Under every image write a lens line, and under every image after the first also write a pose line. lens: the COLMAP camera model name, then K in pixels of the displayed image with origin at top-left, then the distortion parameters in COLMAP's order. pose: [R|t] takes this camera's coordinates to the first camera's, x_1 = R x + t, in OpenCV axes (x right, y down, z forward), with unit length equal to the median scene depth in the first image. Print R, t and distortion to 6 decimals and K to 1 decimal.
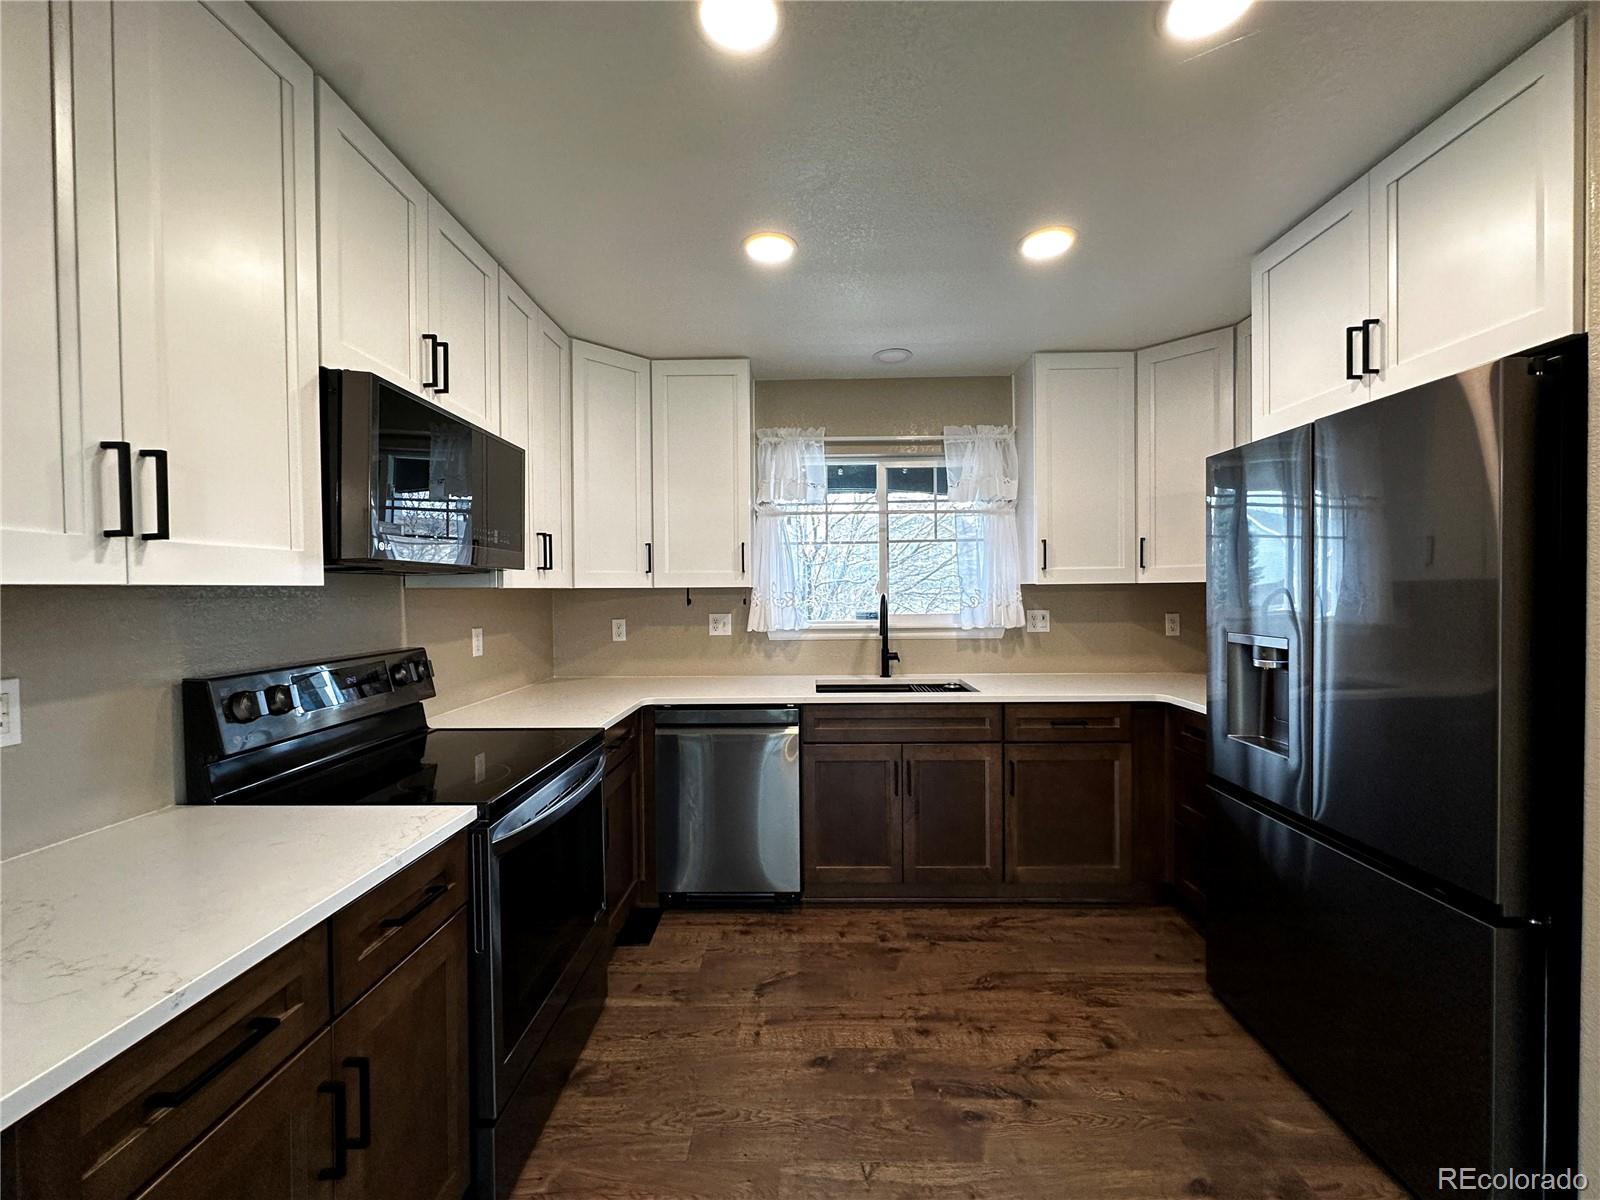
lens RADIAL K [[641.7, 0, 808.2], [0, 641.7, 596.0], [0, 0, 1]] dist [-0.000939, 0.000187]
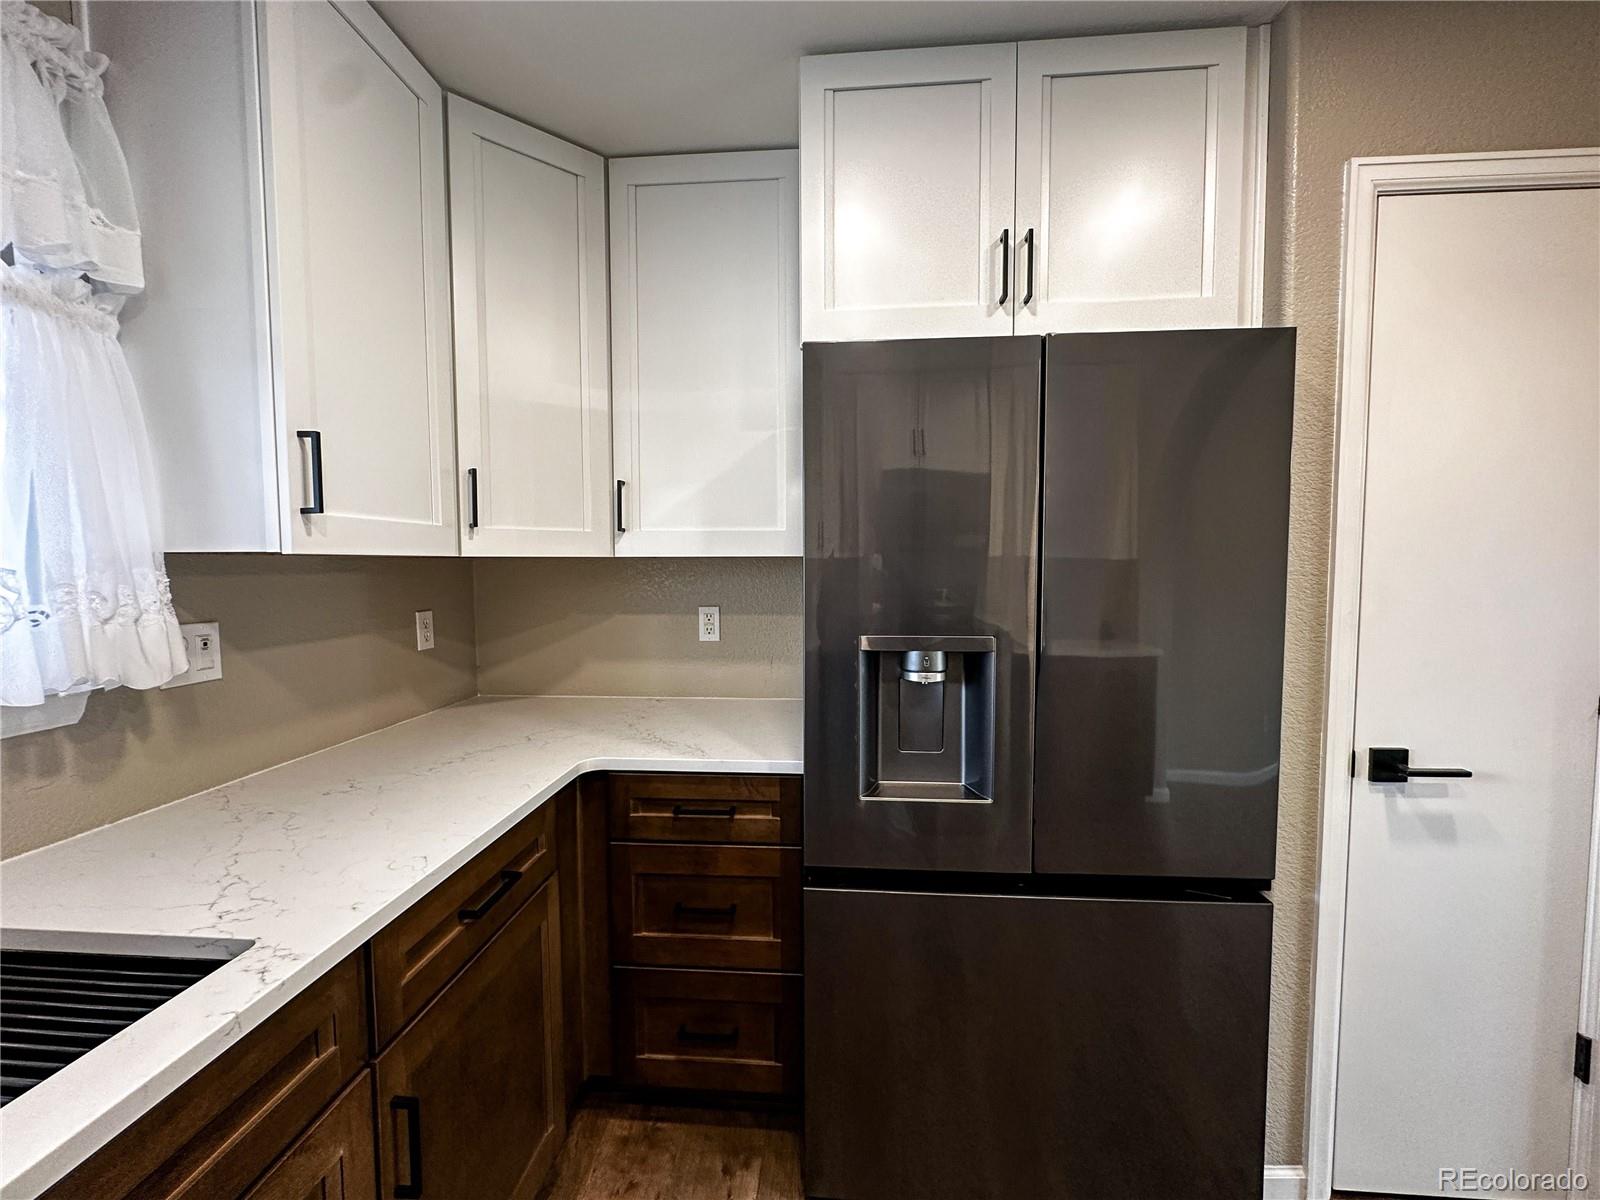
lens RADIAL K [[641.7, 0, 801.0], [0, 641.7, 598.1], [0, 0, 1]] dist [-0.000939, 0.000187]
pose [[0.069641, -0.041843, 0.996694, 0.015483], [0.012621, 0.999077, 0.041062, -0.004116], [-0.997492, 0.009720, 0.070105, 0.642058]]
